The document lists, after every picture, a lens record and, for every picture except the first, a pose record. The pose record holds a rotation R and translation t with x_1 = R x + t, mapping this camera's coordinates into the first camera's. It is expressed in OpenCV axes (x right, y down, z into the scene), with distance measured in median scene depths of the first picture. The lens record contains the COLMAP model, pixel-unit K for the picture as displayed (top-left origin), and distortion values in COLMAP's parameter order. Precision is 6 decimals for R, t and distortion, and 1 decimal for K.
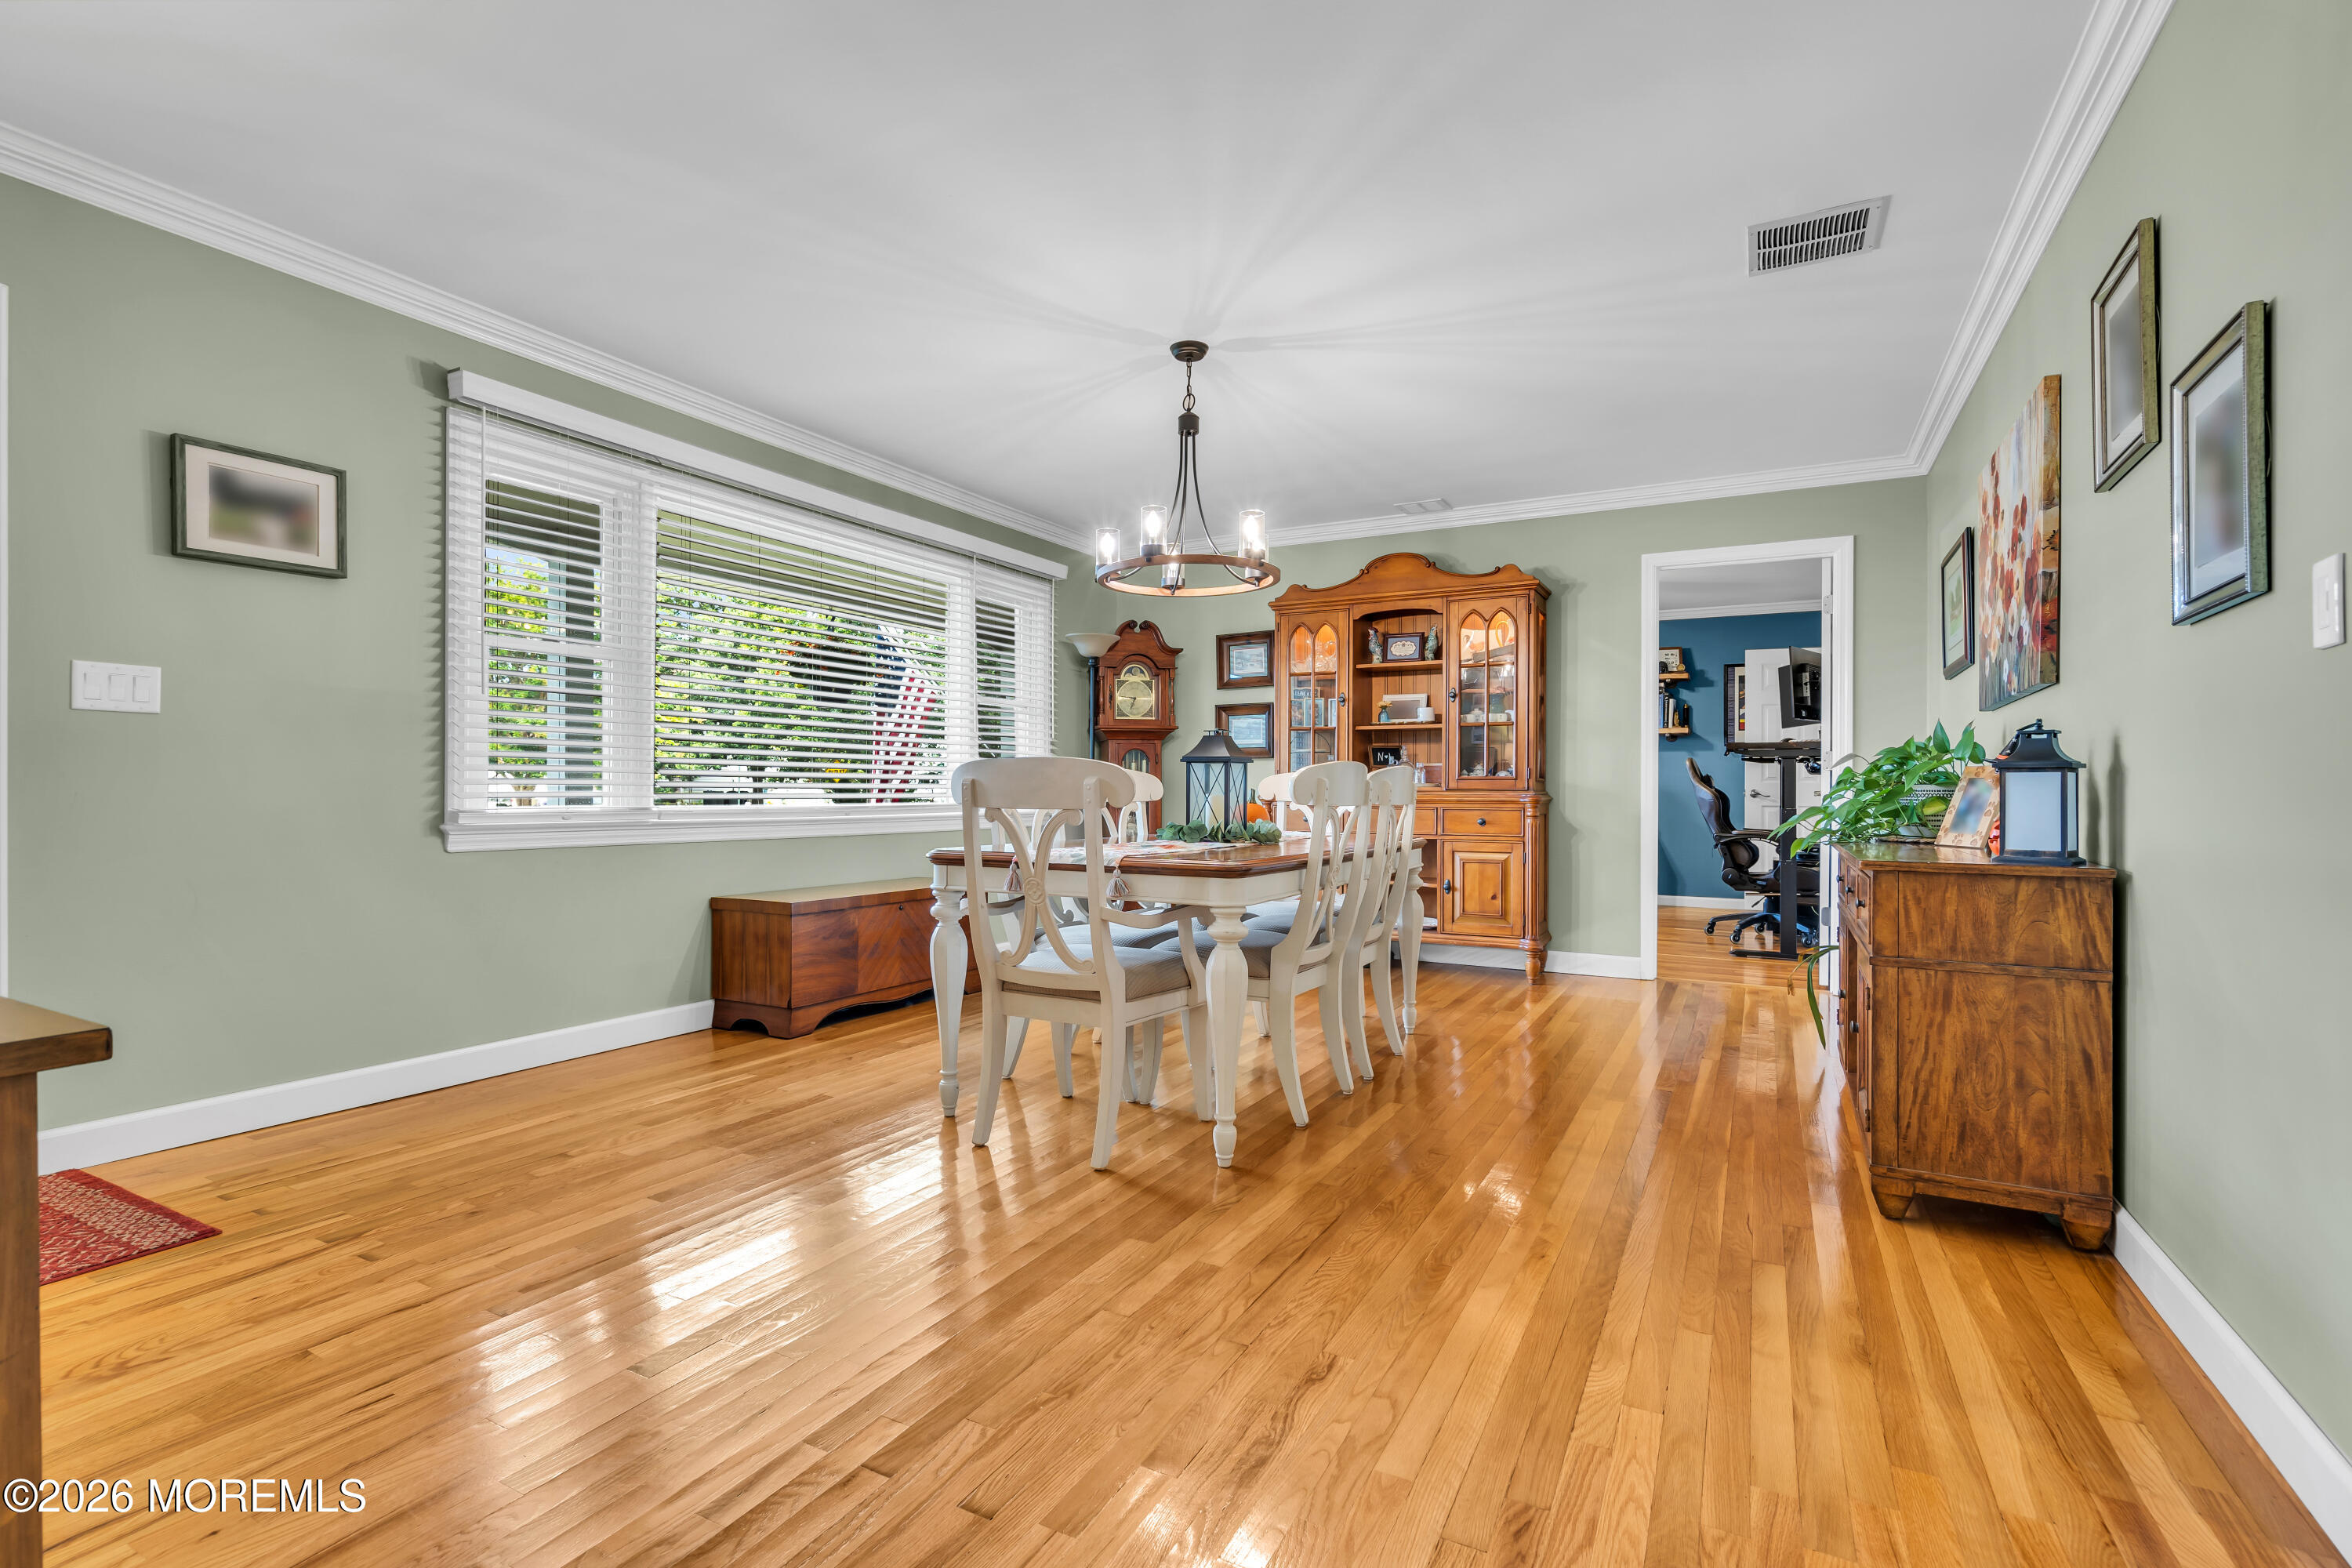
lens RADIAL K [[1068.1, 0, 1156.1], [0, 1068.1, 793.6], [0, 0, 1]] dist [-0.001555, 0.000208]
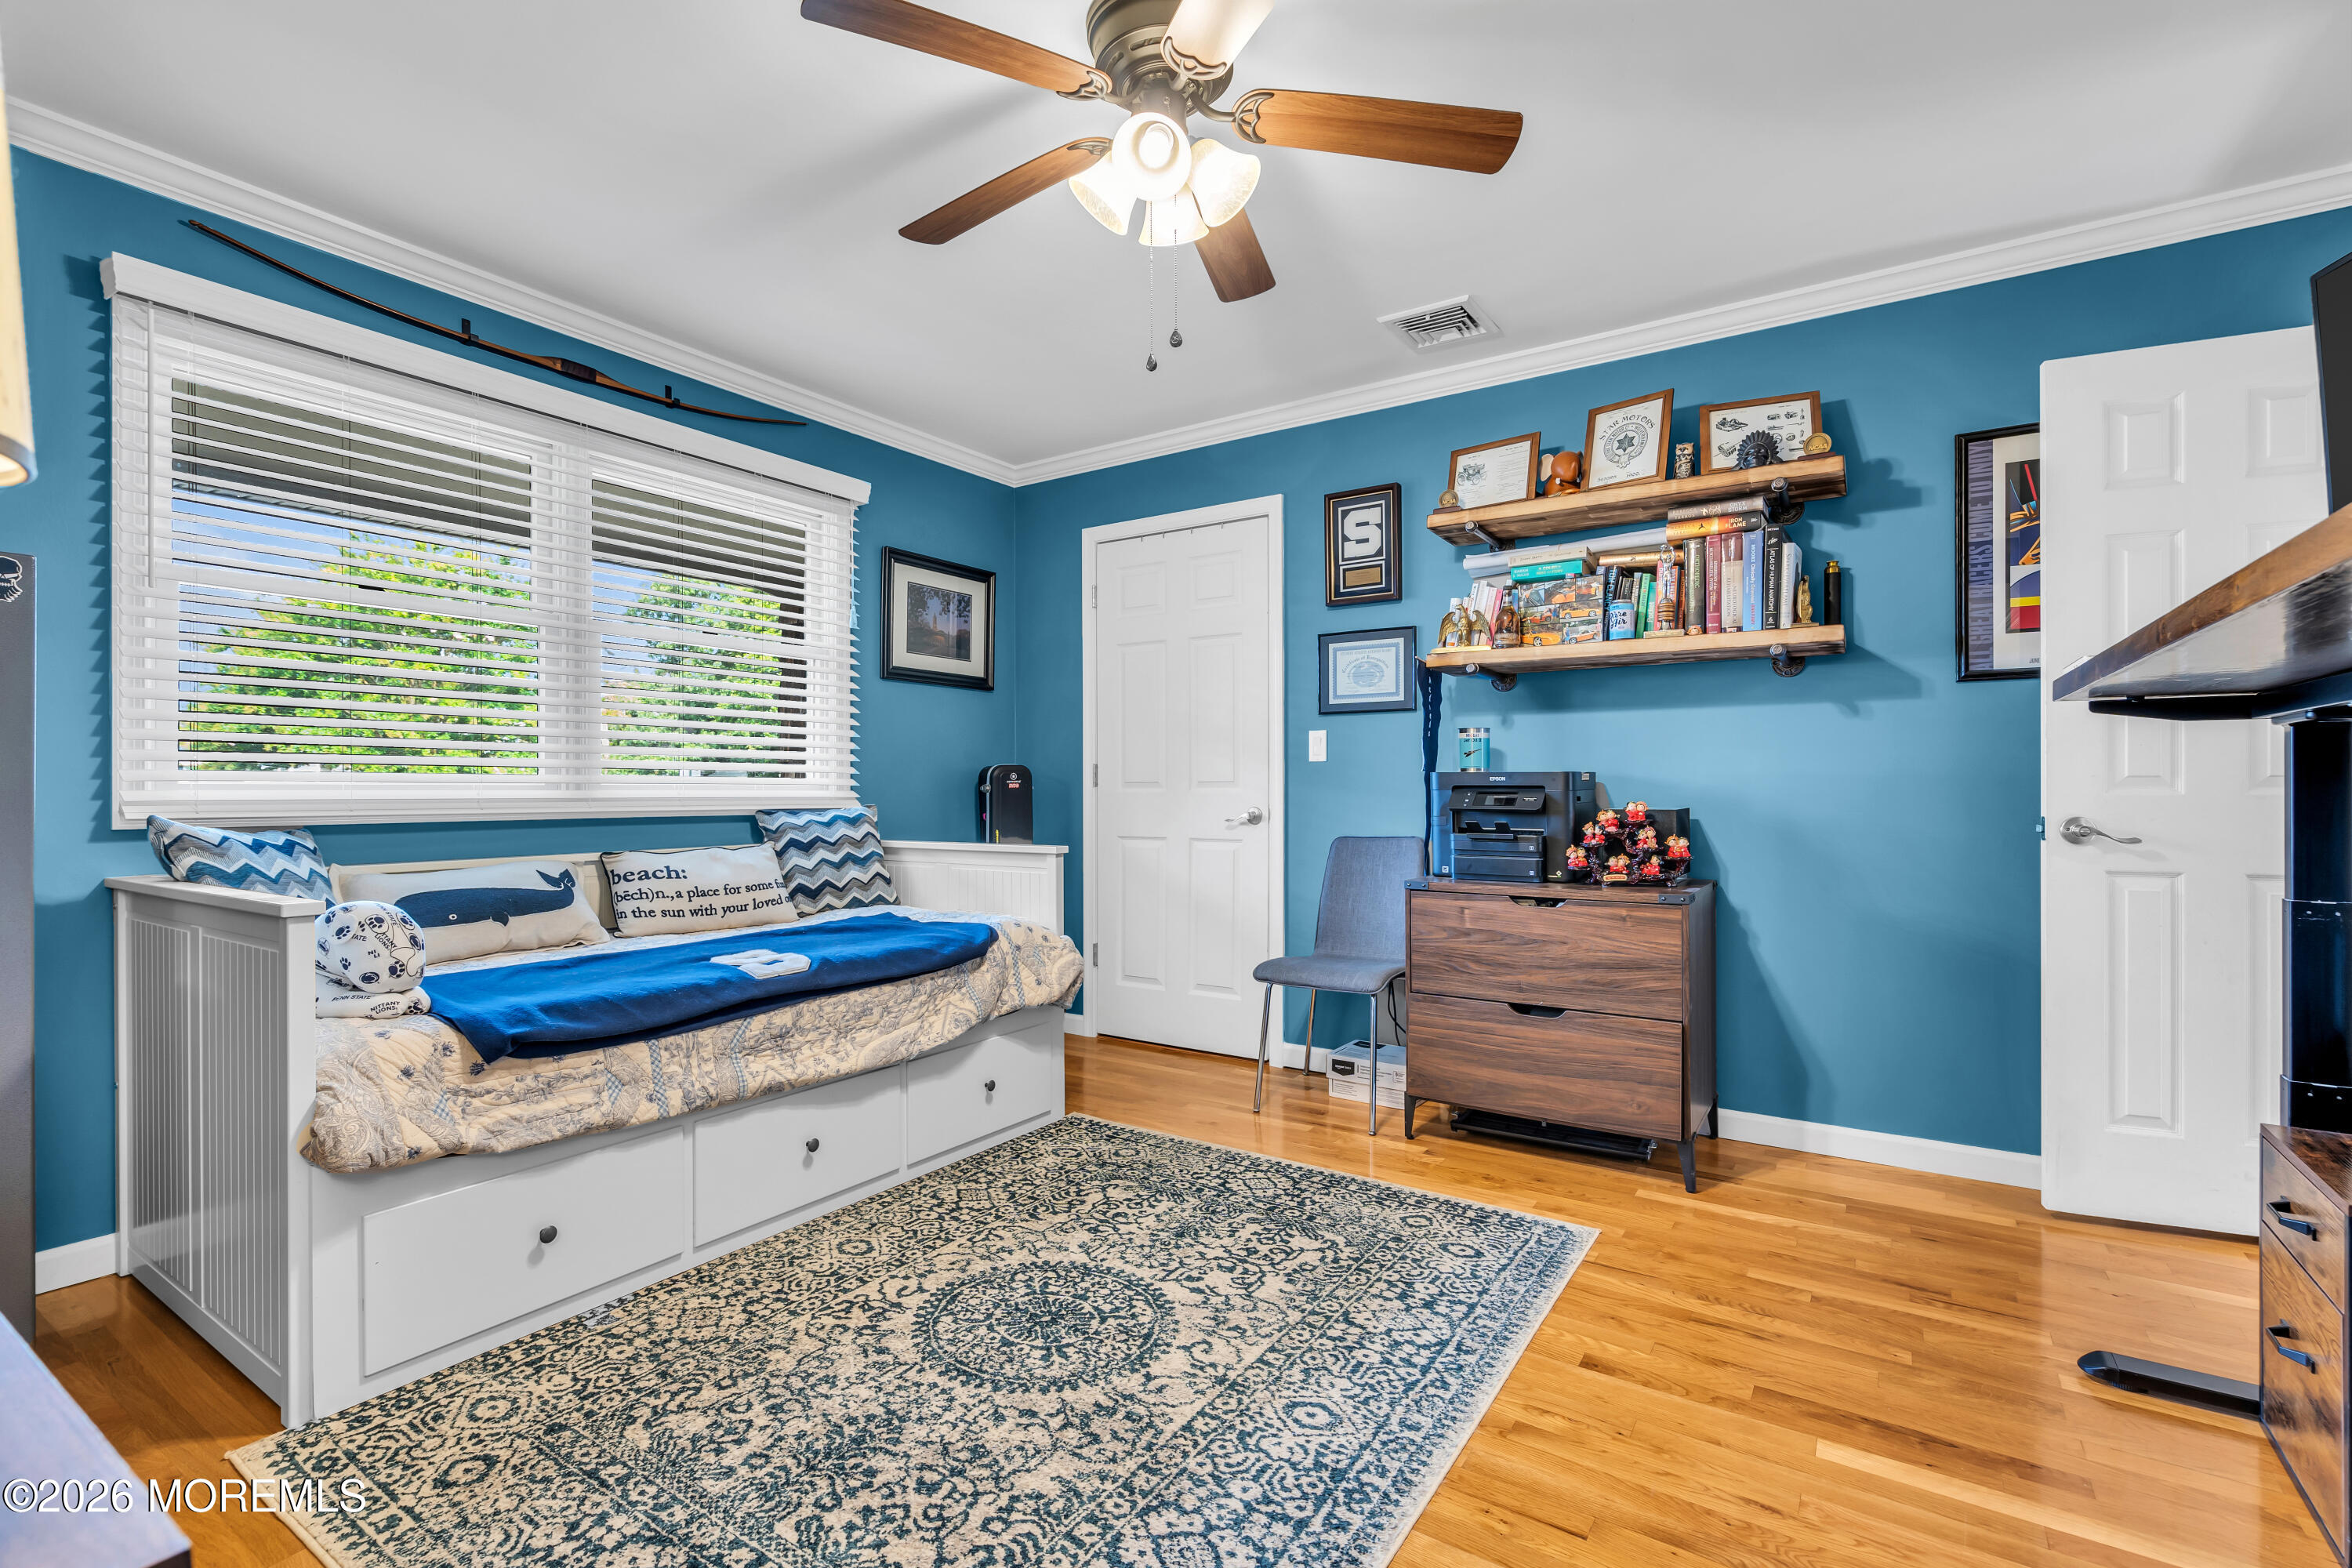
lens RADIAL K [[1068.1, 0, 1156.1], [0, 1068.1, 793.6], [0, 0, 1]] dist [-0.001555, 0.000208]
pose [[0.996930, -0.002716, -0.078255, 0.189925], [0.001783, 0.999927, -0.011987, -0.004228], [0.078281, 0.011811, 0.996861, 0.397883]]
